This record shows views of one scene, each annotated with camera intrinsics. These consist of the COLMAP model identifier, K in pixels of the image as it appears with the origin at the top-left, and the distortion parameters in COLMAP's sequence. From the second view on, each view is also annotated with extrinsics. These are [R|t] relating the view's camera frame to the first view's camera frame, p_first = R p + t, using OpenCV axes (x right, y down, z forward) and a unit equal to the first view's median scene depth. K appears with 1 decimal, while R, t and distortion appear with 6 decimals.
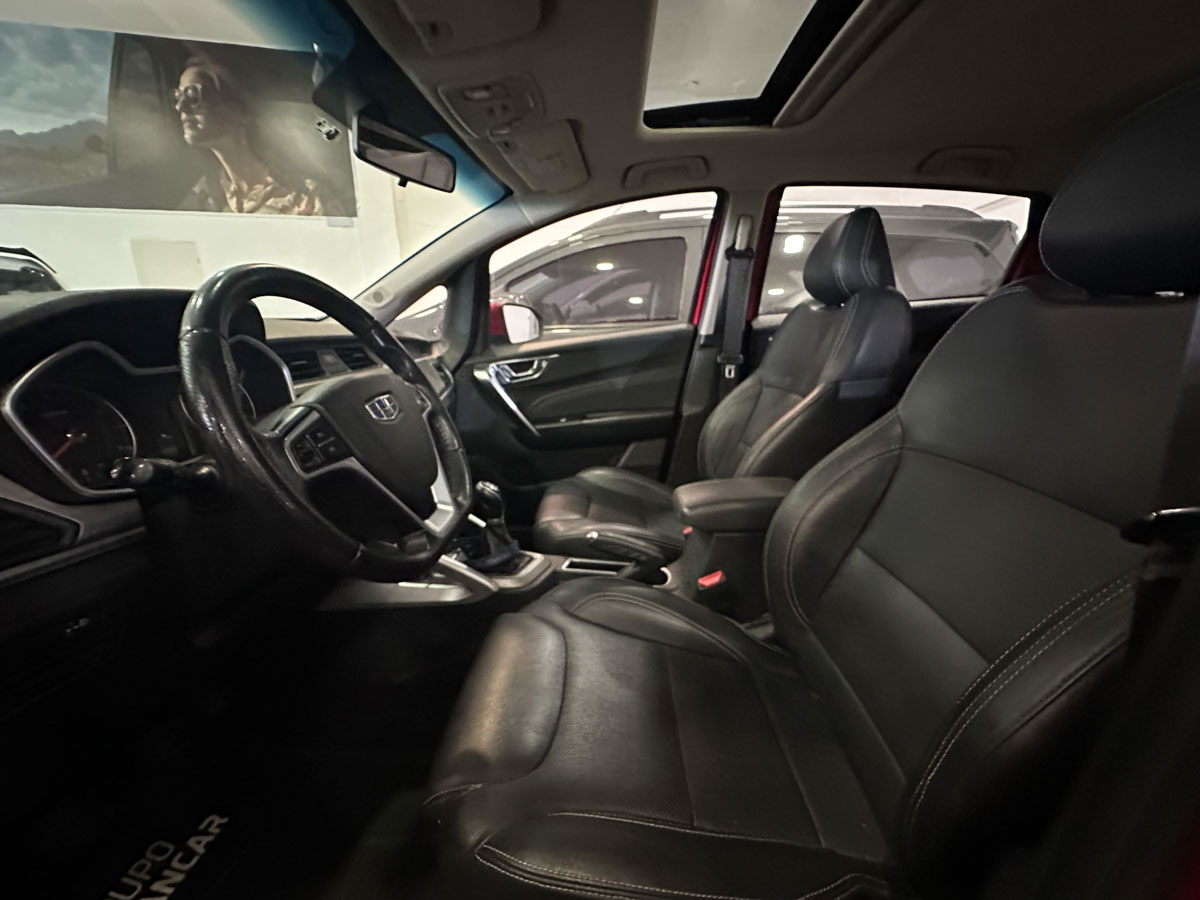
lens RADIAL K [[487.3, 0, 600.5], [0, 487.3, 450.9], [0, 0, 1]] dist [-0.002295, -0.000374]
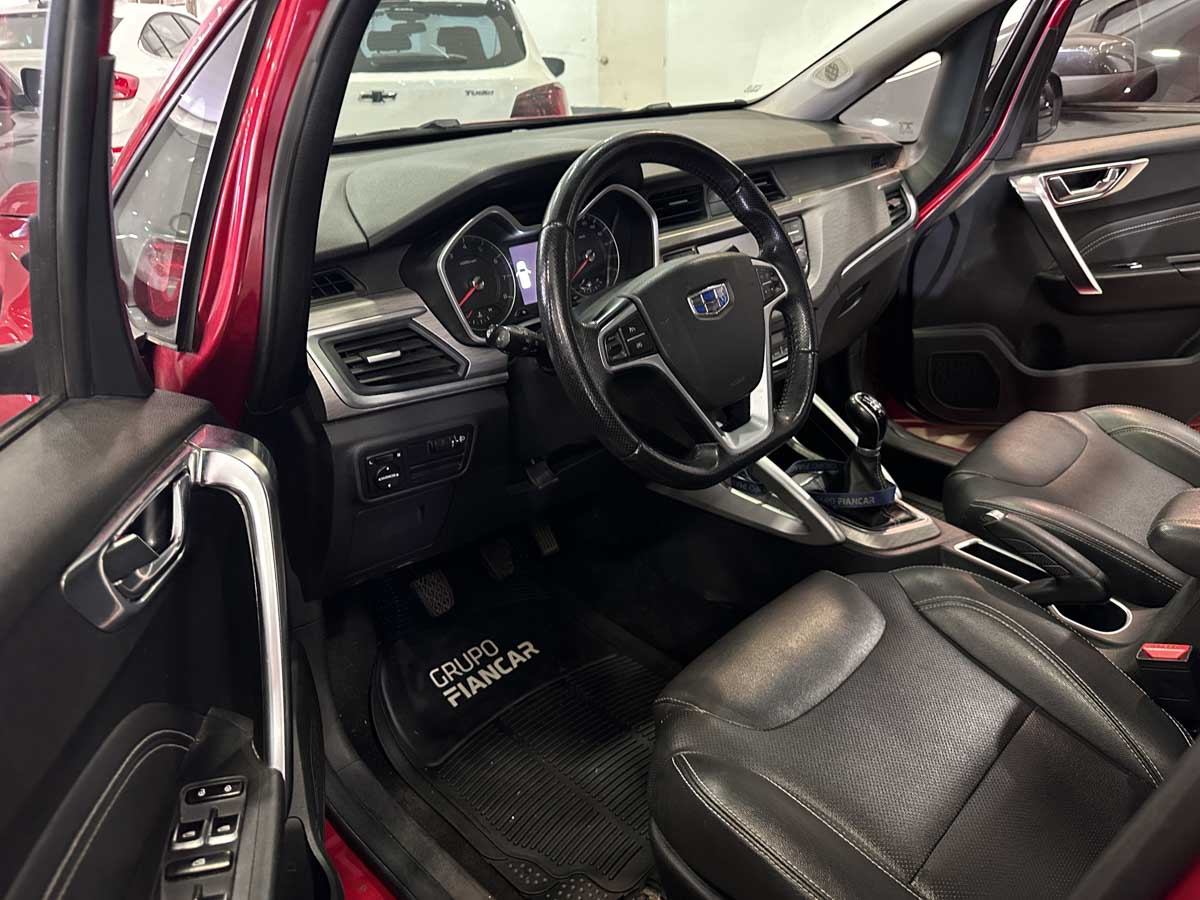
lens RADIAL K [[862.6, 0, 599.5], [0, 862.6, 449.1], [0, 0, 1]] dist [0.030407, -0.027301]
pose [[0.734811, 0.290100, -0.613102, 0.364631], [-0.162073, 0.952831, 0.256602, -0.160771], [0.658623, -0.089187, 0.747169, -0.276344]]
